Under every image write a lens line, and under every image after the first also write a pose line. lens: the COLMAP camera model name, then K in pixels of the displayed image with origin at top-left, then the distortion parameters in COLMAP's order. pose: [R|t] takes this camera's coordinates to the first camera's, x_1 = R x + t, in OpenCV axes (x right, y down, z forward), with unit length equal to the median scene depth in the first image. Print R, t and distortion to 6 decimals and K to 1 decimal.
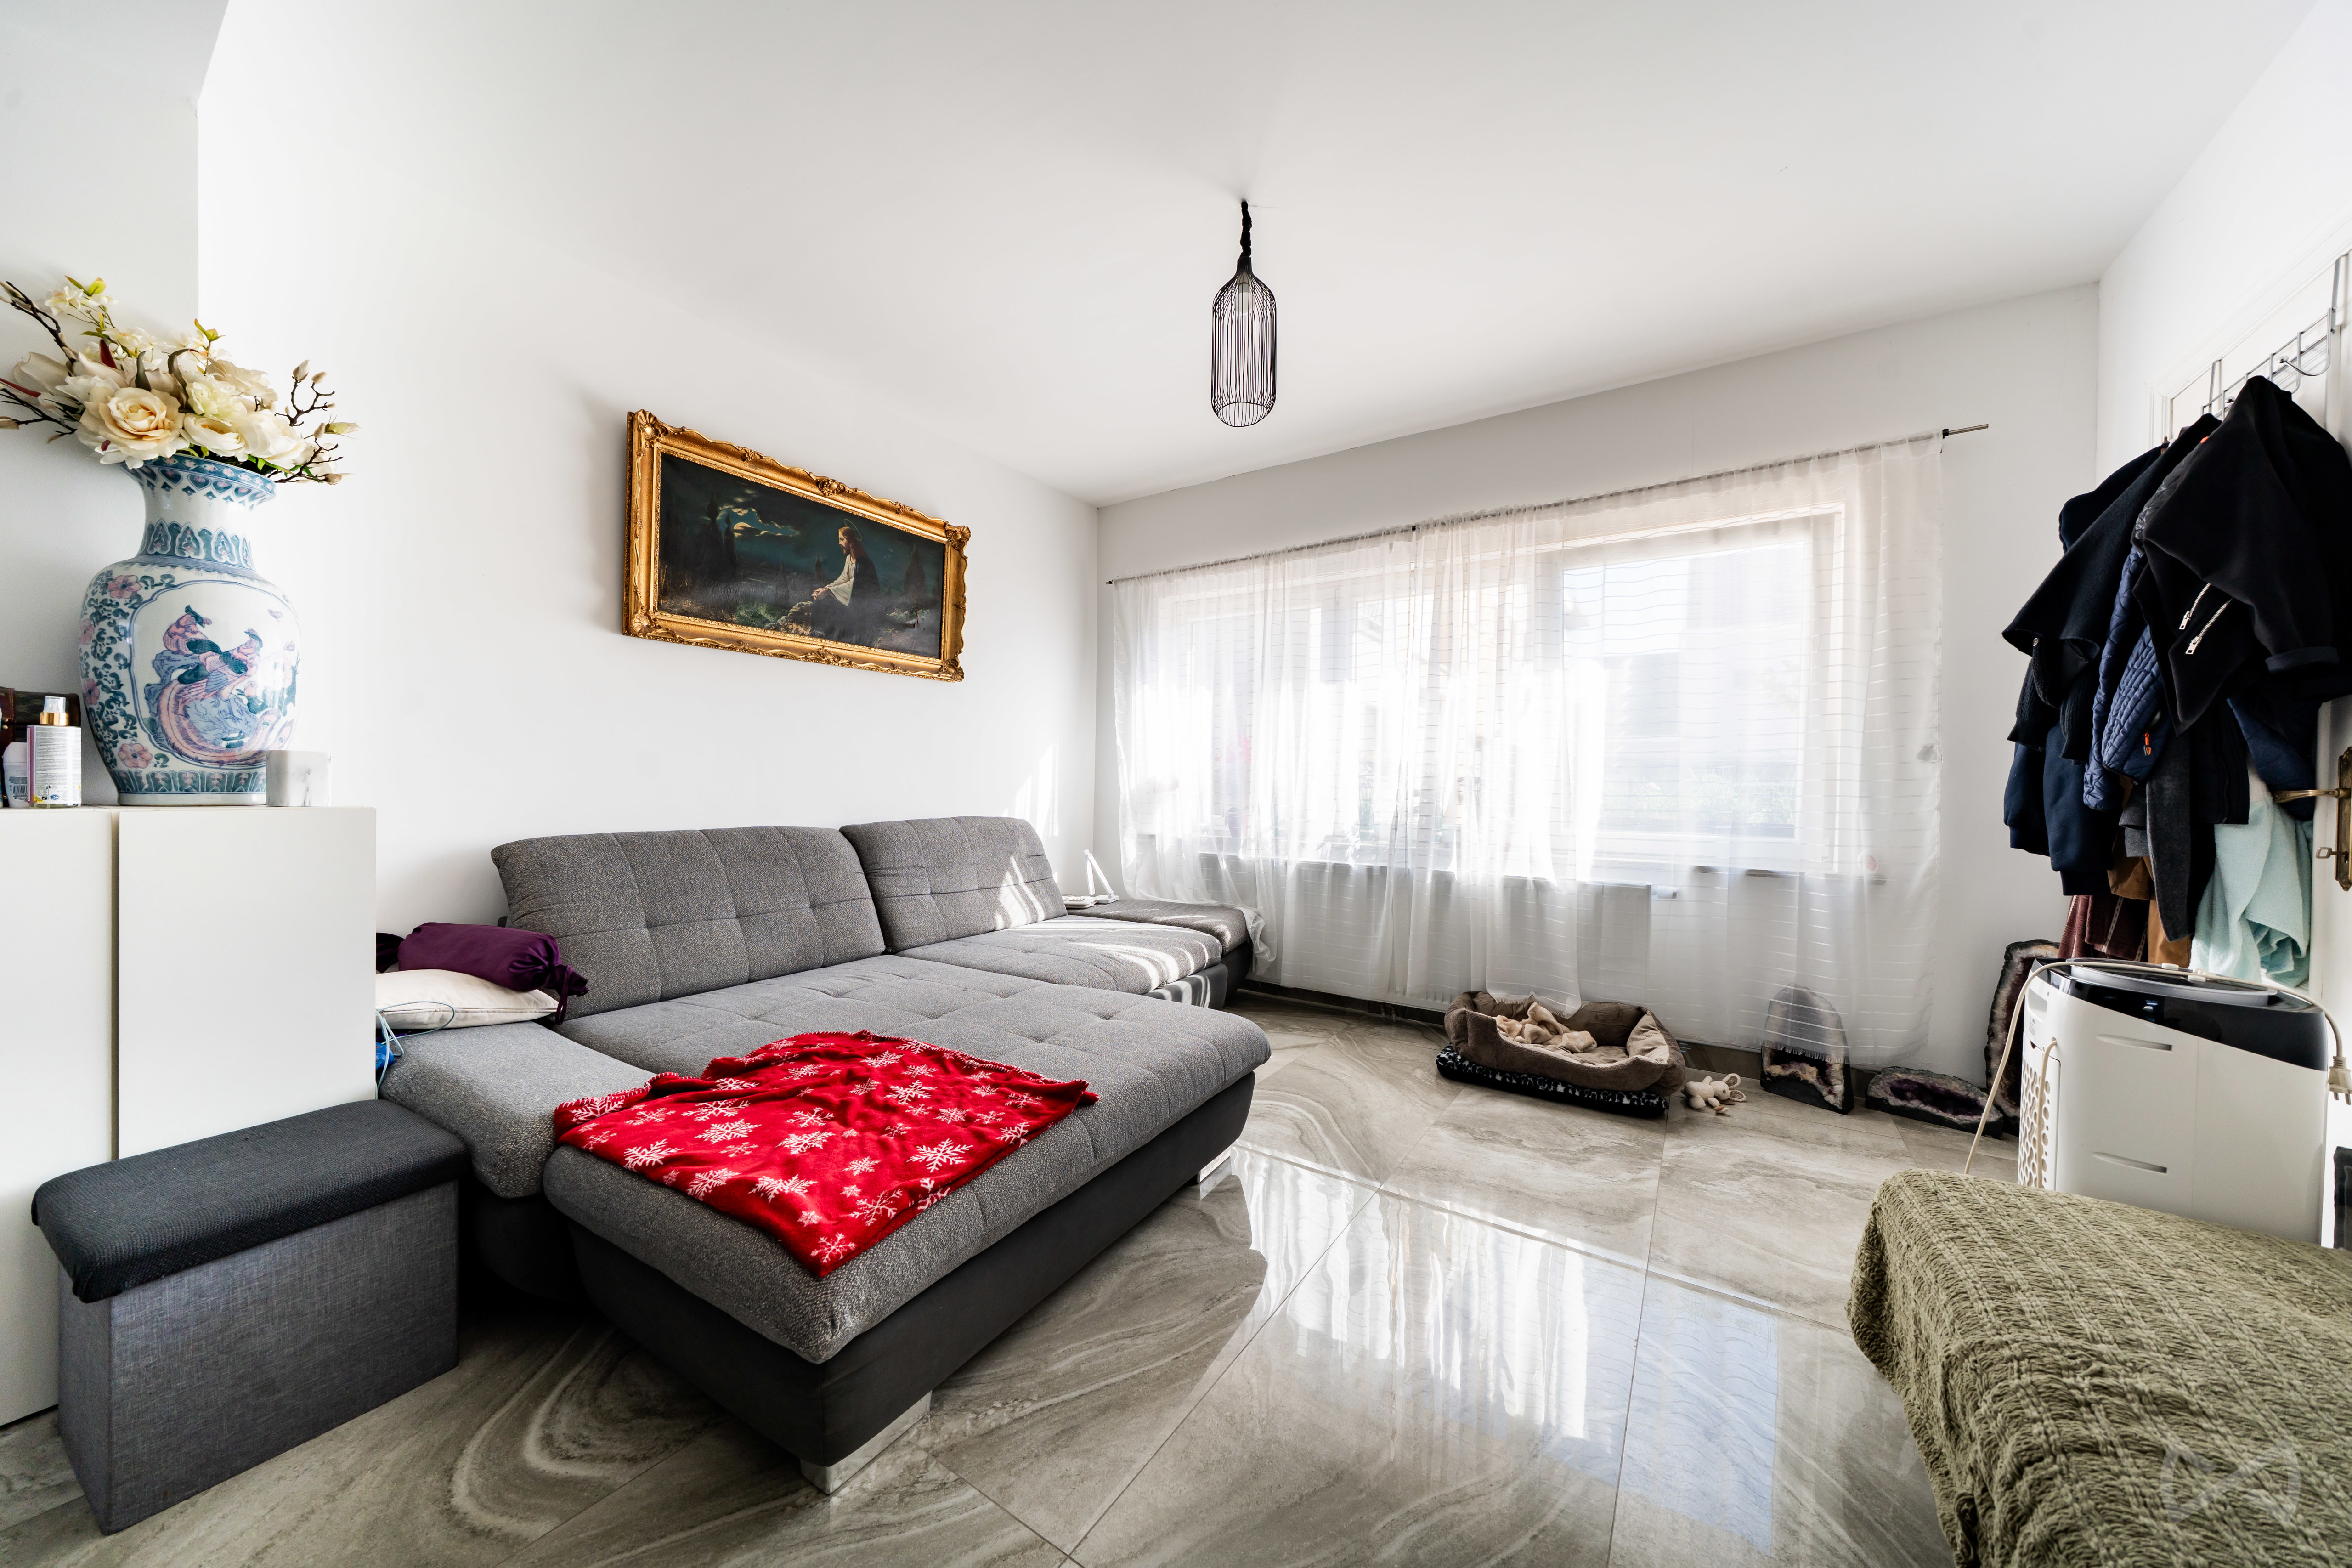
lens RADIAL K [[790.5, 0, 1177.7], [0, 790.5, 795.3], [0, 0, 1]] dist [-0.005151, -0.000114]
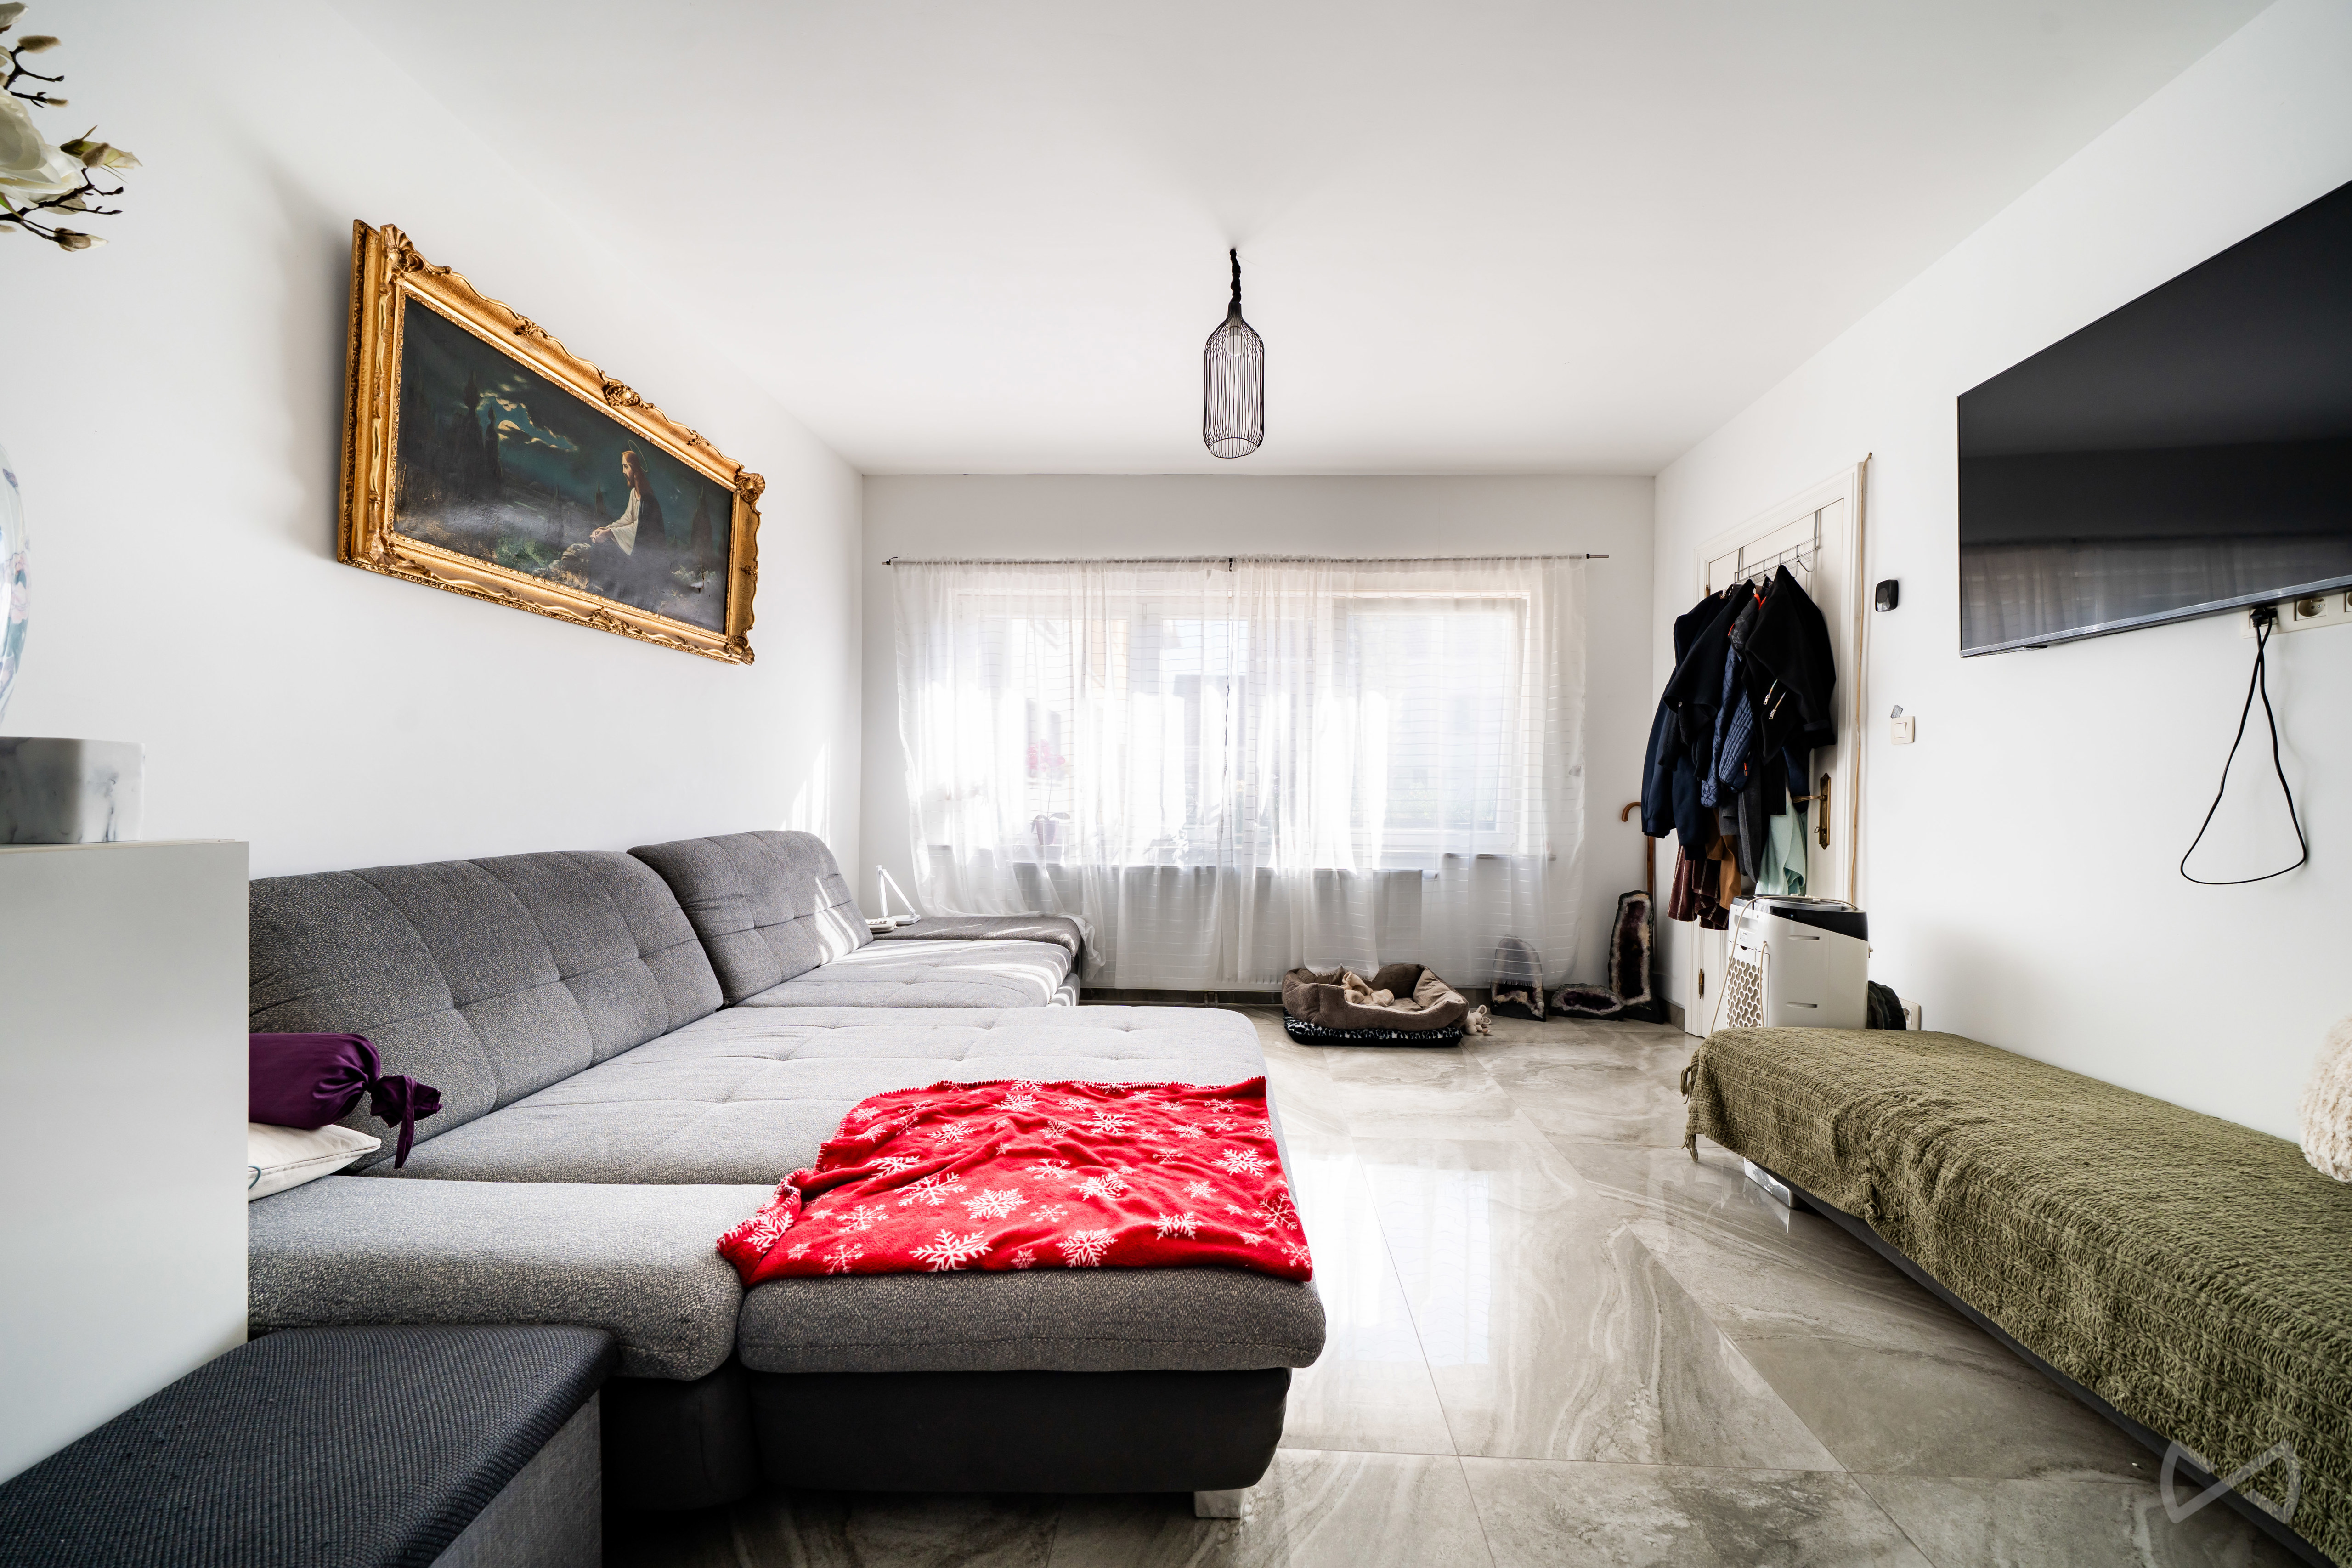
lens RADIAL K [[807.5, 0, 1203.1], [0, 807.5, 803.5], [0, 0, 1]] dist [-0.005099, 0.000171]
pose [[0.852198, -0.009542, 0.523132, -0.555605], [0.006583, 0.999950, 0.007516, -0.008920], [-0.523178, -0.002961, 0.852218, 0.091055]]
